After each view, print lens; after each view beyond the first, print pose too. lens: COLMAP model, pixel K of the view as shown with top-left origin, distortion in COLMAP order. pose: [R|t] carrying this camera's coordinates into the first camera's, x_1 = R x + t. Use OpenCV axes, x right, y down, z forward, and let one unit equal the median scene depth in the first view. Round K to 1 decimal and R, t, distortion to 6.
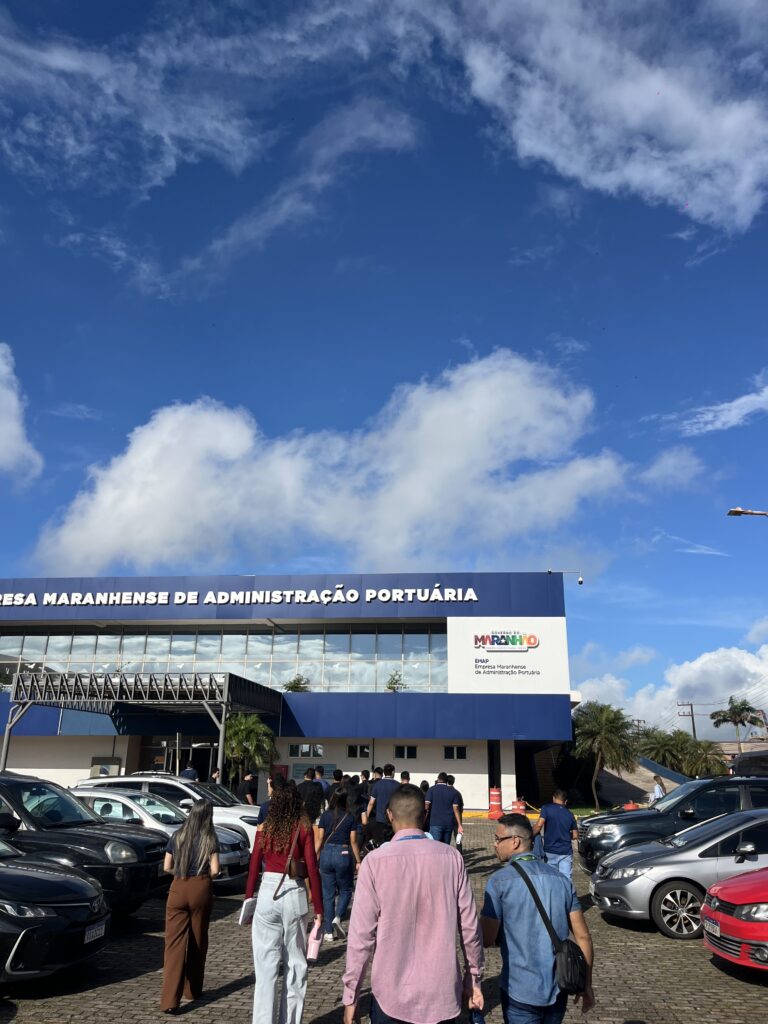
lens RADIAL K [[828.9, 0, 384.0], [0, 828.9, 512.0], [0, 0, 1]] dist [-0.000241, -0.000100]
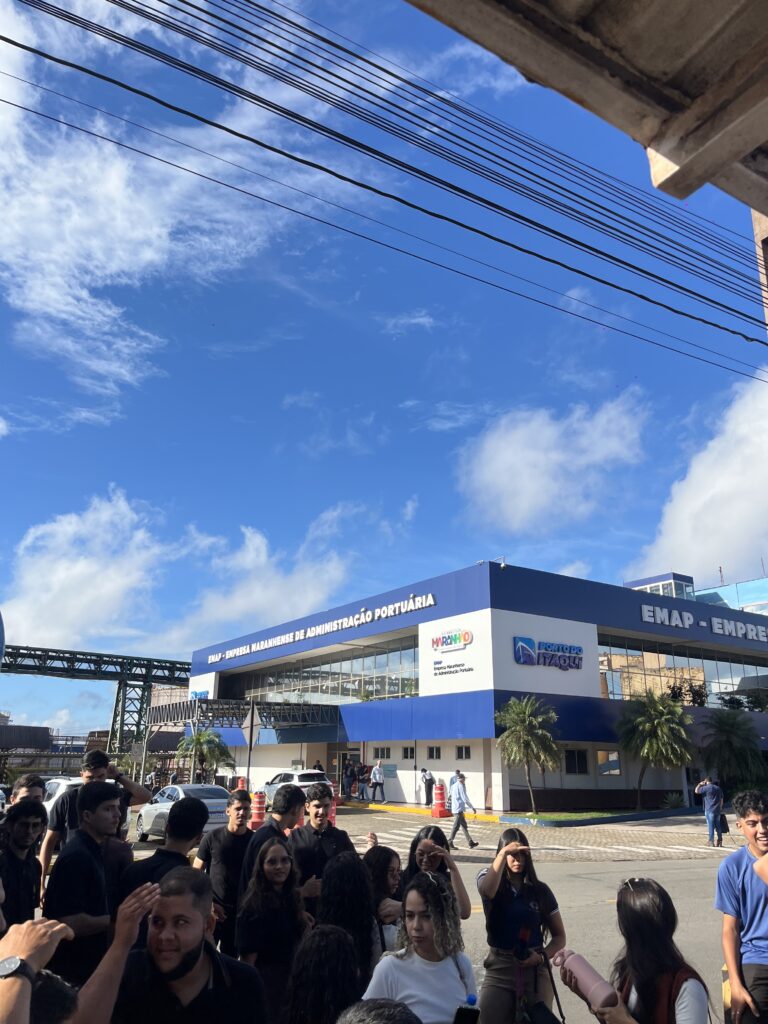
lens RADIAL K [[828.9, 0, 384.0], [0, 828.9, 512.0], [0, 0, 1]] dist [-0.000241, -0.000100]
pose [[0.613178, -0.242177, -0.751906, 0.875984], [0.247057, 0.962890, -0.108657, 0.092408], [0.750317, -0.119137, 0.650255, 0.294529]]
